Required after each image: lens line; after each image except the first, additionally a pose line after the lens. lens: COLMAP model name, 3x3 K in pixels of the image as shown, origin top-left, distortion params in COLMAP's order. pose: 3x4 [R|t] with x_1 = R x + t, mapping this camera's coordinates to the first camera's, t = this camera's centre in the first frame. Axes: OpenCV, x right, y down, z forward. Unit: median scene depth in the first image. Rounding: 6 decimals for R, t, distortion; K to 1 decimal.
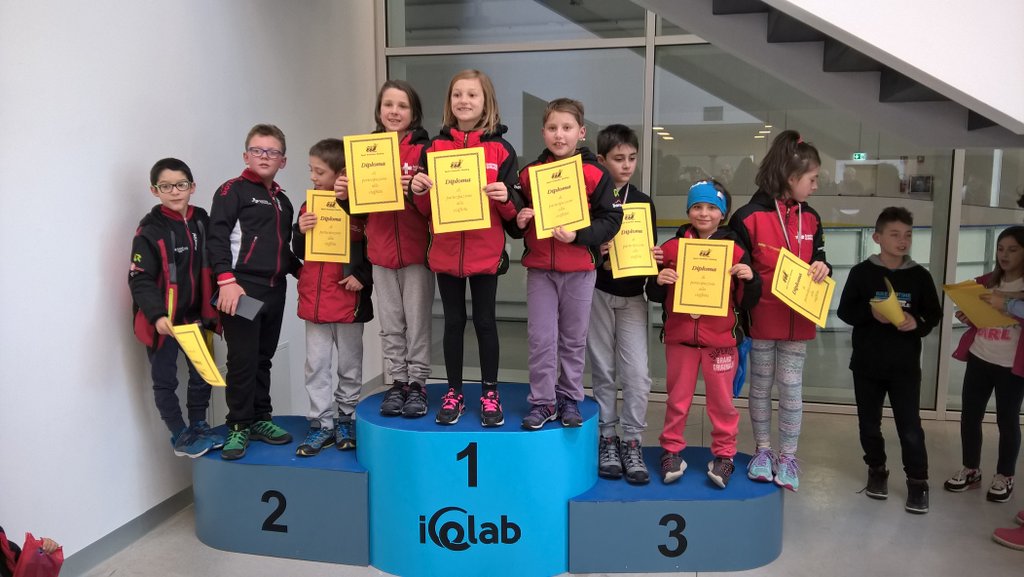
lens RADIAL K [[858.7, 0, 505.5], [0, 858.7, 294.8], [0, 0, 1]] dist [0.072145, -0.178825]
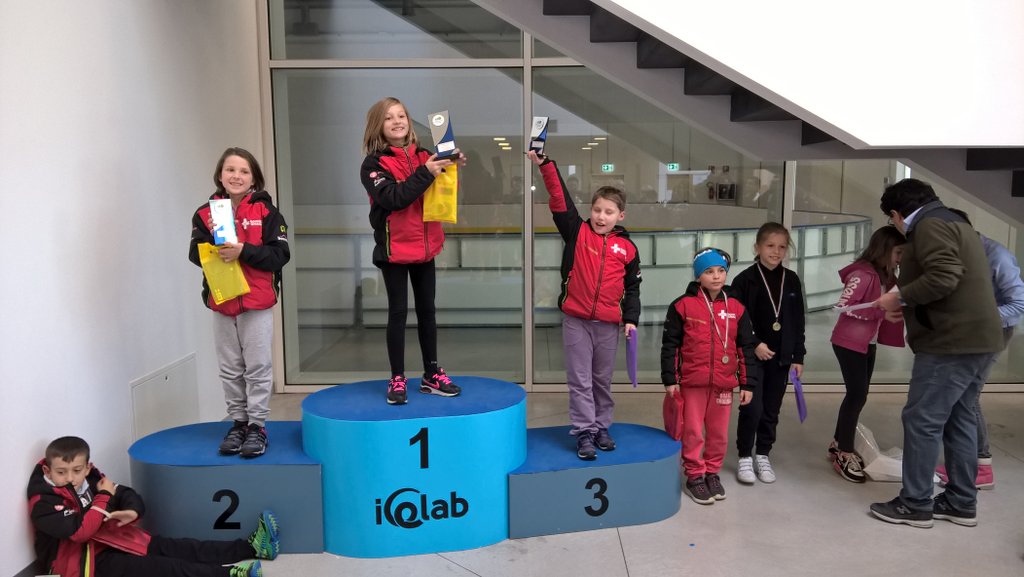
lens RADIAL K [[858.7, 0, 525.1], [0, 858.7, 298.0], [0, 0, 1]] dist [0.072145, -0.178825]
pose [[0.973068, -0.036291, 0.227643, -0.153976], [0.038052, 0.999270, -0.003349, 0.014055], [-0.227356, 0.011921, 0.973739, -0.101695]]
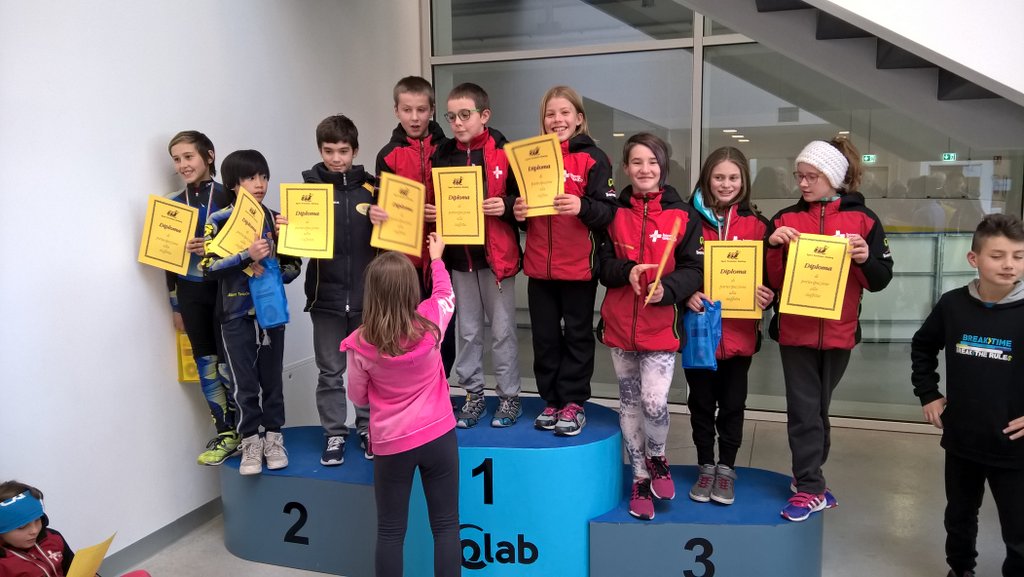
lens RADIAL K [[858.7, 0, 505.0], [0, 858.7, 288.1], [0, 0, 1]] dist [0.072145, -0.178825]
pose [[0.994644, -0.001904, -0.103347, 0.081137], [0.000302, 0.999880, -0.015516, -0.005905], [0.103364, 0.015402, 0.994524, 0.028996]]
